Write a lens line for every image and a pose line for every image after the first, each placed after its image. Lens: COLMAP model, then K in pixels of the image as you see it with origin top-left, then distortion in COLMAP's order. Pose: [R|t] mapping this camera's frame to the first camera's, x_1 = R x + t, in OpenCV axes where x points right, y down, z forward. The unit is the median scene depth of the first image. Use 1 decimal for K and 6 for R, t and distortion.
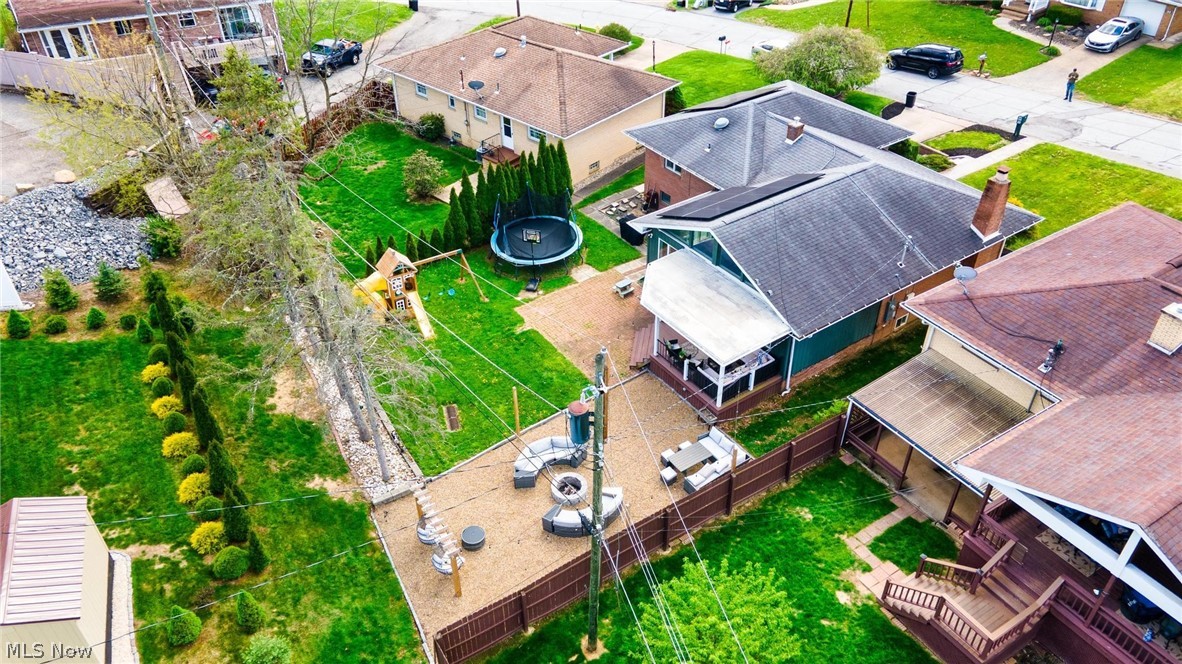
lens RADIAL K [[856.8, 0, 591.0], [0, 856.8, 332.0], [0, 0, 1]] dist [0.025263, 0.046572]
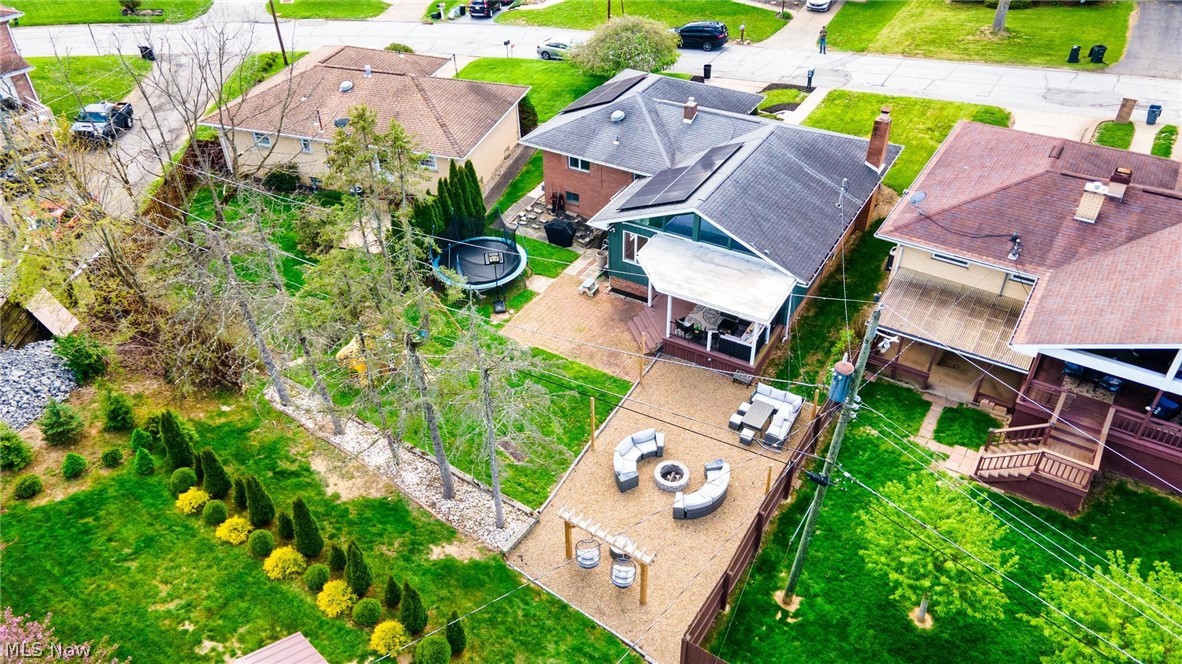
lens RADIAL K [[856.8, 0, 591.0], [0, 856.8, 332.0], [0, 0, 1]] dist [0.025263, 0.046572]
pose [[0.908100, -0.253586, 0.333239, -0.335864], [0.255860, 0.965973, 0.037844, -0.040156], [-0.331496, 0.050896, 0.942083, 0.037818]]
